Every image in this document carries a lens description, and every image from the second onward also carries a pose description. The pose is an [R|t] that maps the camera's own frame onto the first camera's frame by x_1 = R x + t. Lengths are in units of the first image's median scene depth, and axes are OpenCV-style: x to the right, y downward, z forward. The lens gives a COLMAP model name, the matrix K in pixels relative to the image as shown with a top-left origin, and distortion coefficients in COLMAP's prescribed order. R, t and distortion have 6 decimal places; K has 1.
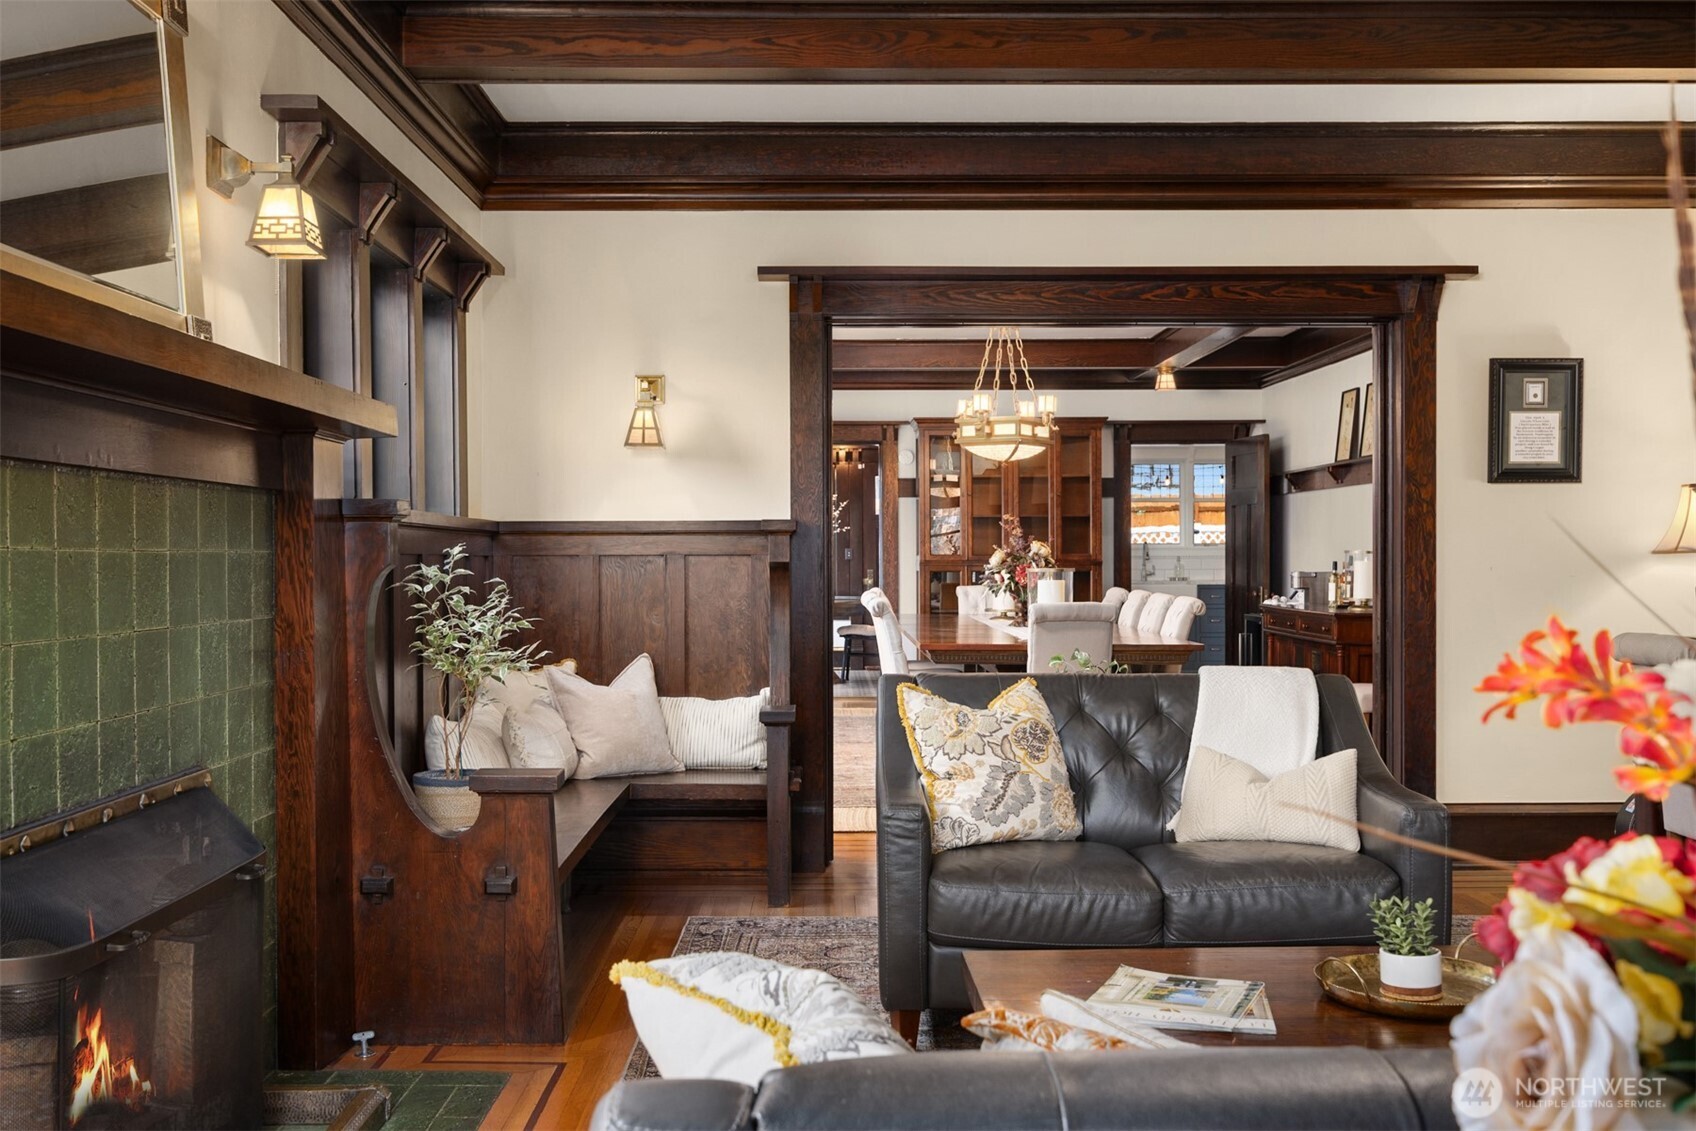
lens RADIAL K [[1631.9, 0, 844.0], [0, 1631.9, 570.1], [0, 0, 1]] dist [0.012279, 0.000000]
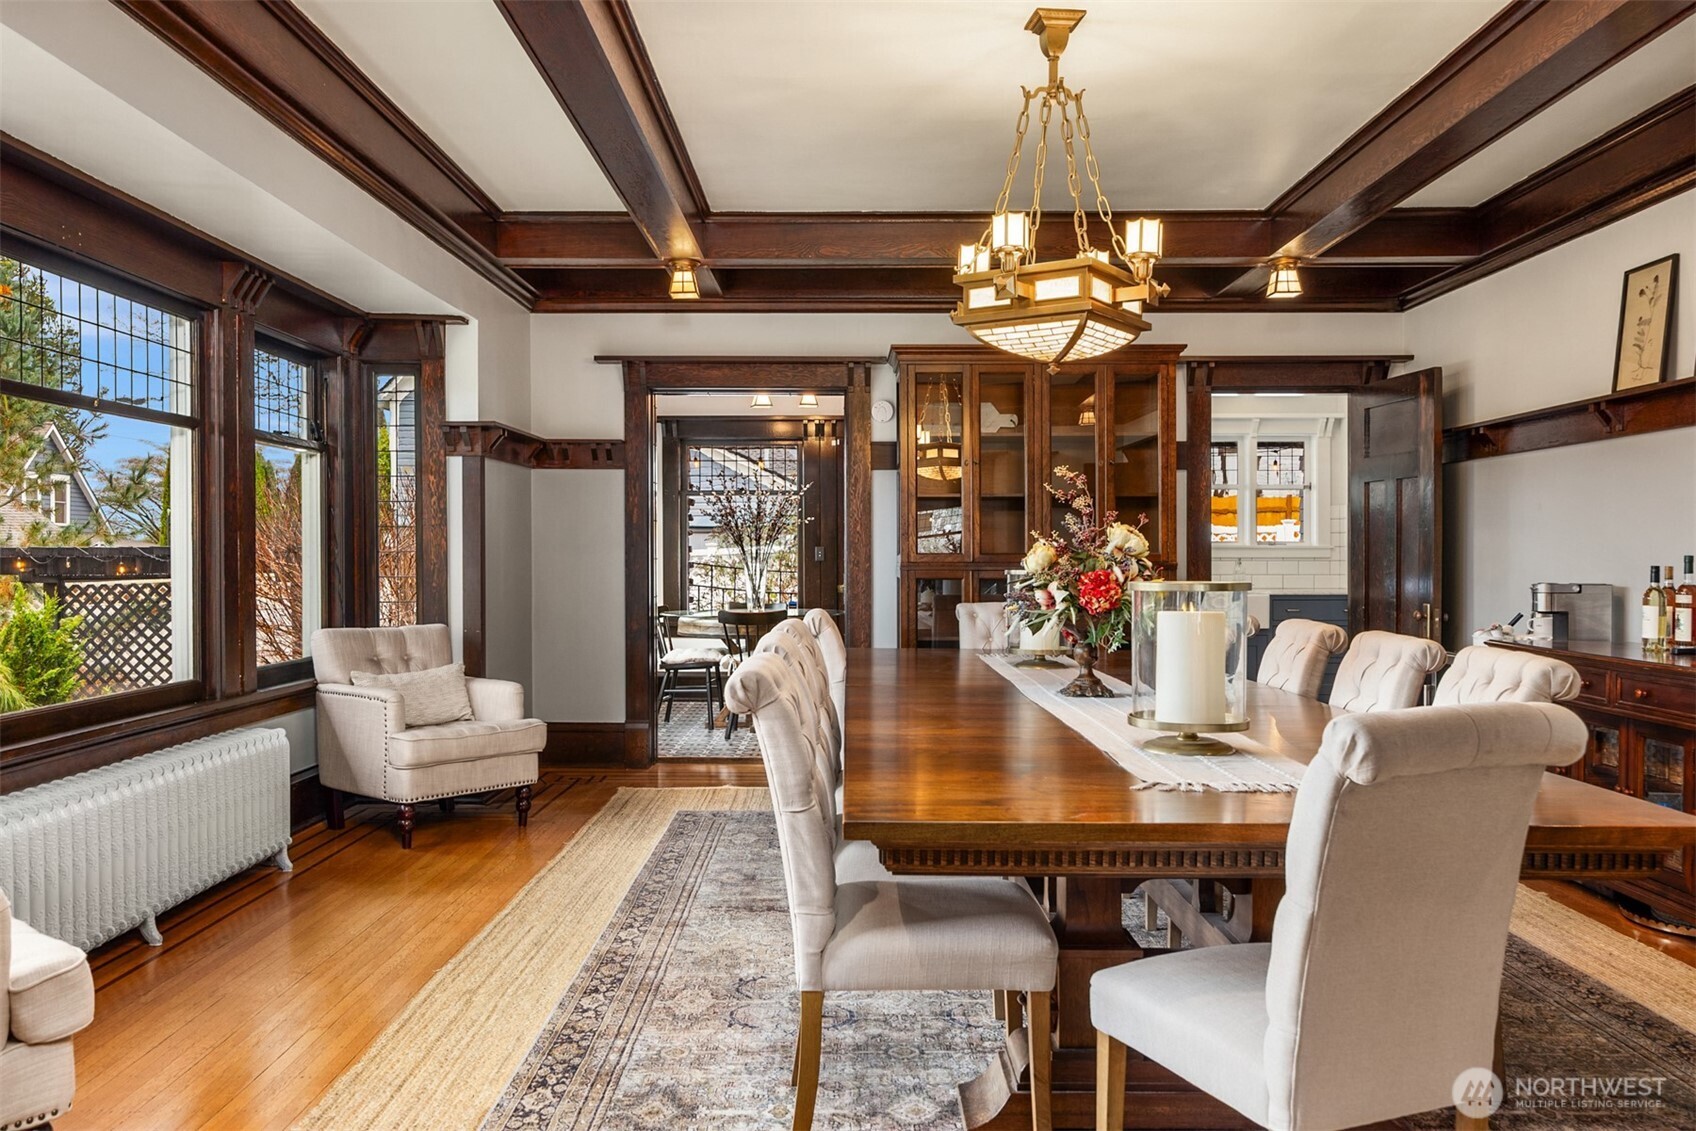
lens RADIAL K [[1319.3, 0, 851.5], [0, 1319.3, 562.0], [0, 0, 1]] dist [0.002491, 0.001463]
pose [[0.999945, 0.001008, -0.010435, 0.032814], [-0.001077, 0.999978, -0.006605, -0.002576], [0.010428, 0.006616, 0.999924, 0.475291]]
